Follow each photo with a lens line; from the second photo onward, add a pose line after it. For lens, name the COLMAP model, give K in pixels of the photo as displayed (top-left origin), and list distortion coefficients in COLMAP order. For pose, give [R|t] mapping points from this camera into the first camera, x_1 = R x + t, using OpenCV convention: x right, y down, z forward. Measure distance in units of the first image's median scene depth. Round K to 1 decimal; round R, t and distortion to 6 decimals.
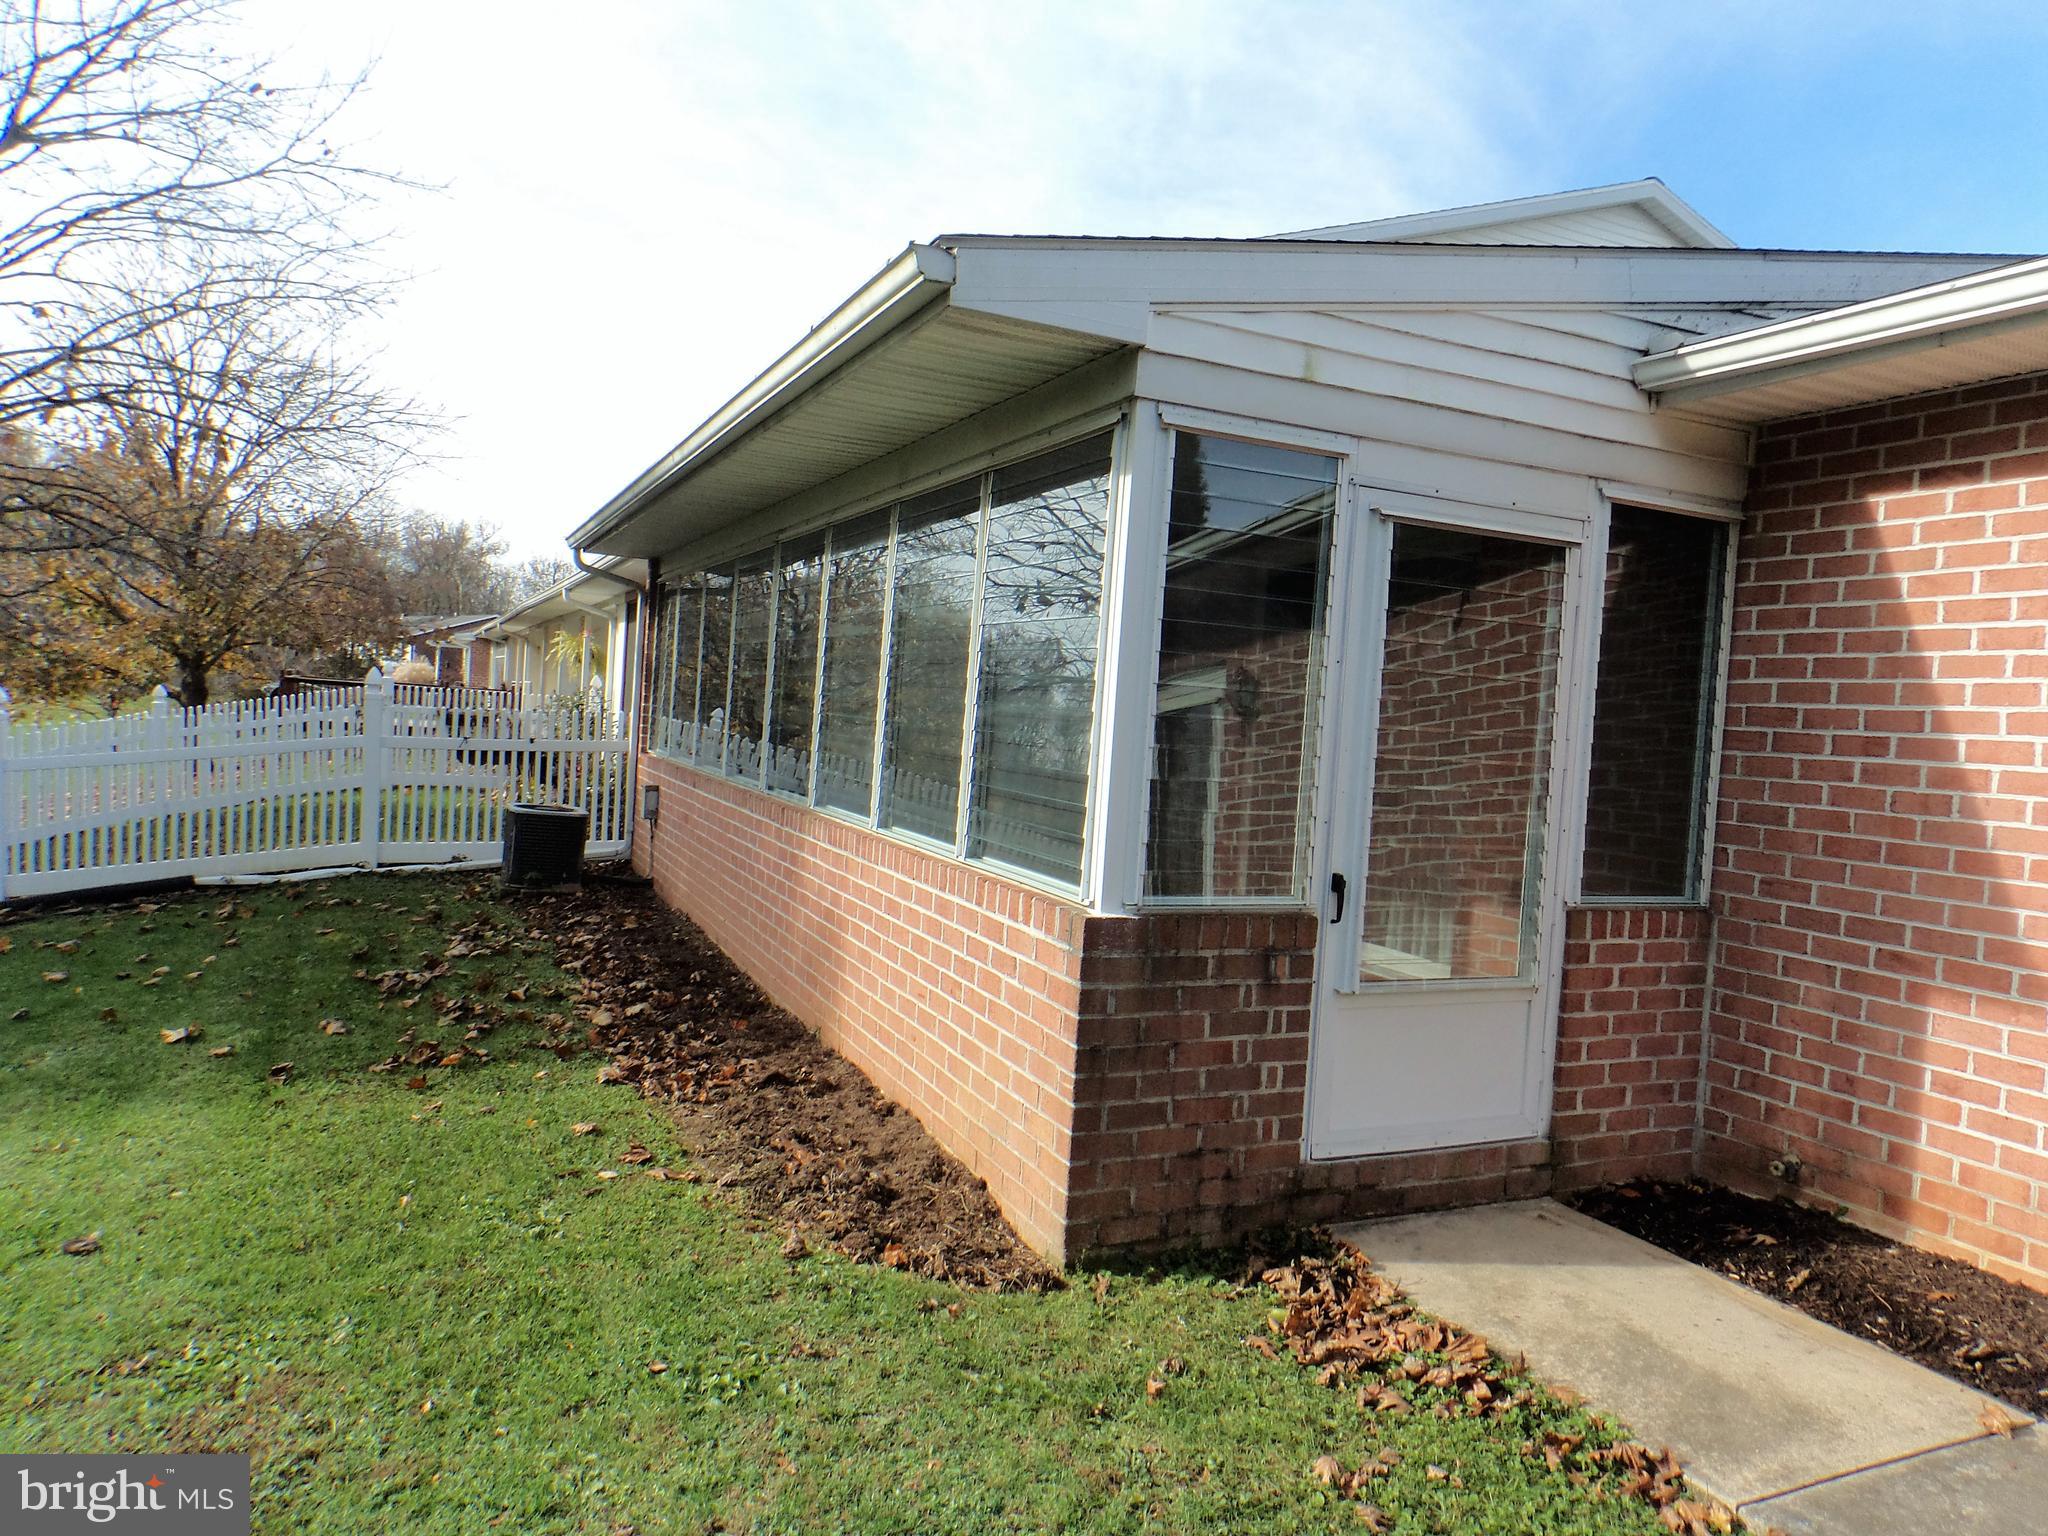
lens RADIAL K [[1401.2, 0, 1036.9], [0, 1401.2, 765.9], [0, 0, 1]] dist [-0.022122, 0.002911]
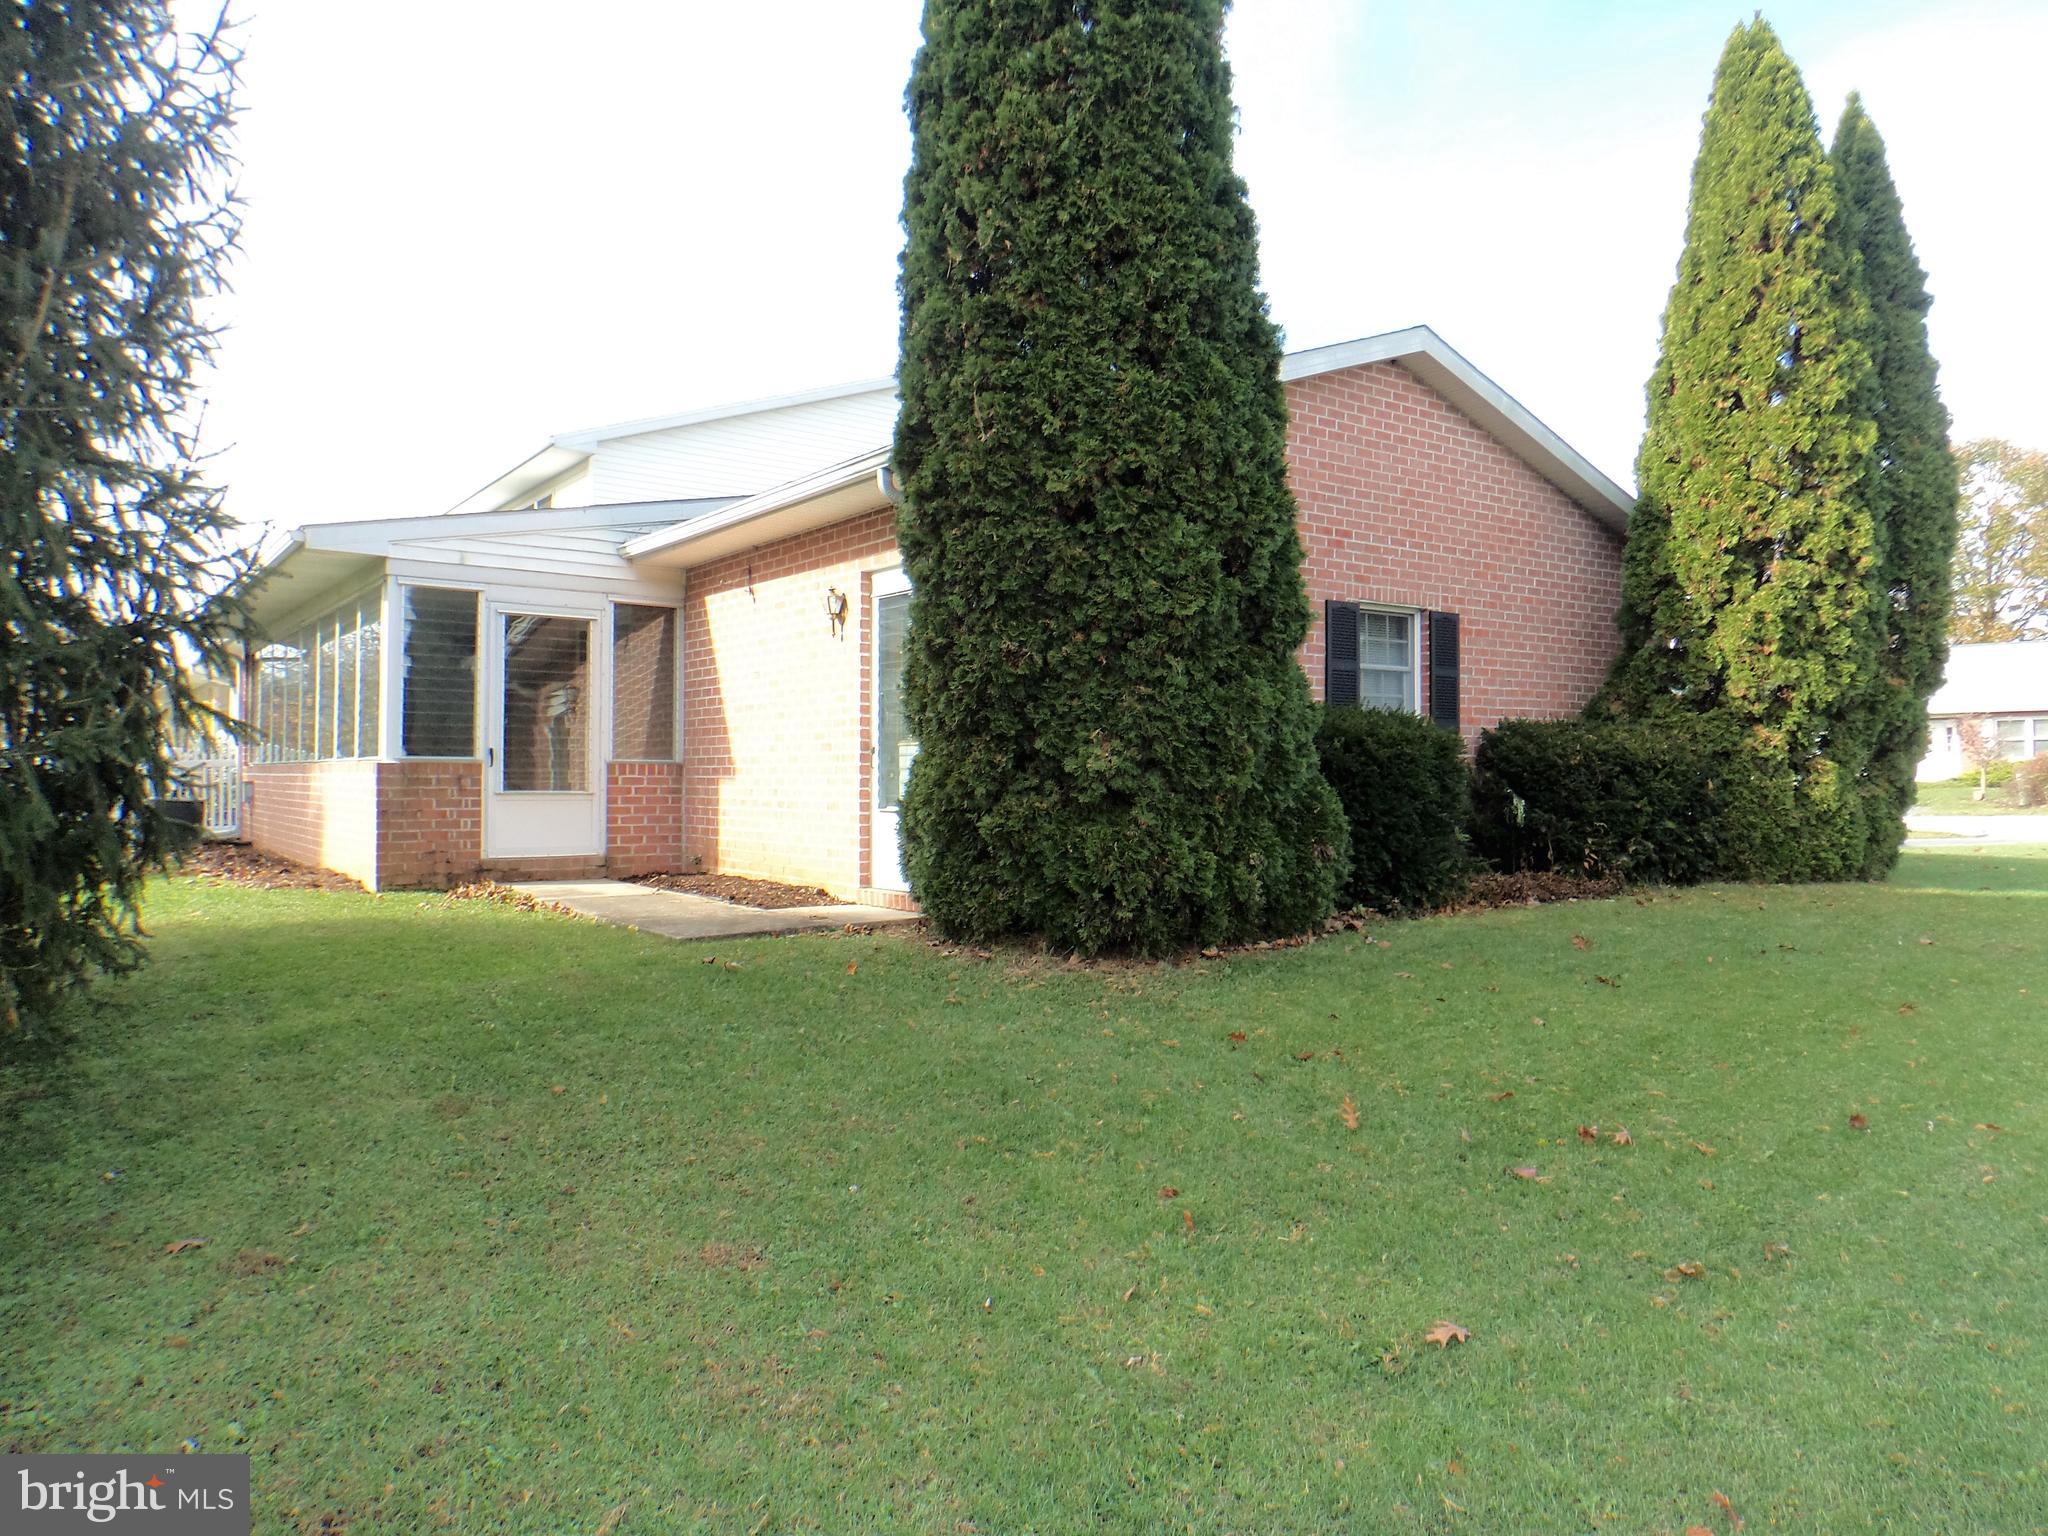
lens RADIAL K [[1401.2, 0, 1012.0], [0, 1401.2, 768.3], [0, 0, 1]] dist [-0.022122, 0.002911]
pose [[0.979959, -0.053990, 0.191744, 0.650397], [0.061811, 0.997473, -0.035040, 0.260814], [-0.189368, 0.046190, 0.980819, -1.712914]]
